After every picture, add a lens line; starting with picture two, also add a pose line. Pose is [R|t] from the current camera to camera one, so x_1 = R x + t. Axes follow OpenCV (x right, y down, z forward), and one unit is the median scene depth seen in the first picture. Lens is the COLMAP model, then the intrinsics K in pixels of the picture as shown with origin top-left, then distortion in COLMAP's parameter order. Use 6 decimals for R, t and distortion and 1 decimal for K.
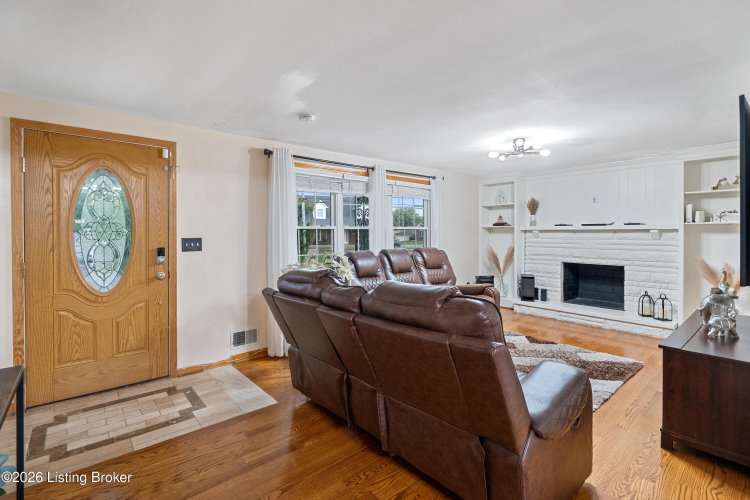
lens RADIAL K [[351.2, 0, 370.0], [0, 351.2, 235.1], [0, 0, 1]] dist [-0.001438, -0.000129]
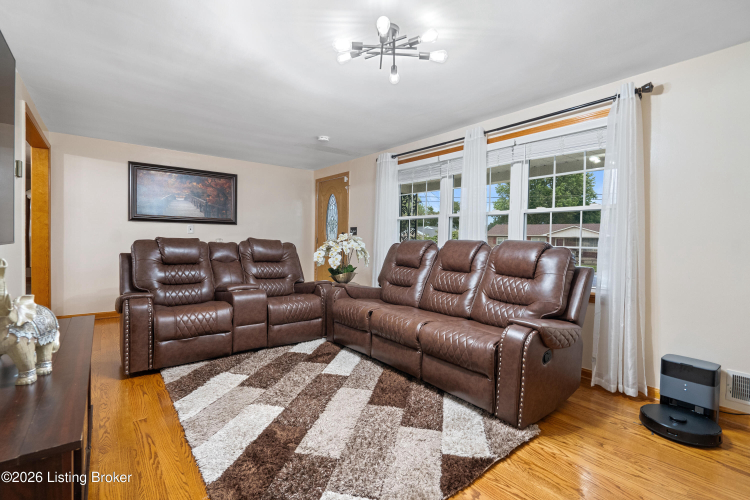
lens RADIAL K [[351.2, 0, 370.0], [0, 351.2, 235.1], [0, 0, 1]] dist [-0.001438, -0.000129]
pose [[-0.053451, -0.001647, -0.998569, 0.935262], [-0.018192, 0.999834, -0.000675, 0.039431], [0.998405, 0.018130, -0.053472, 0.963241]]
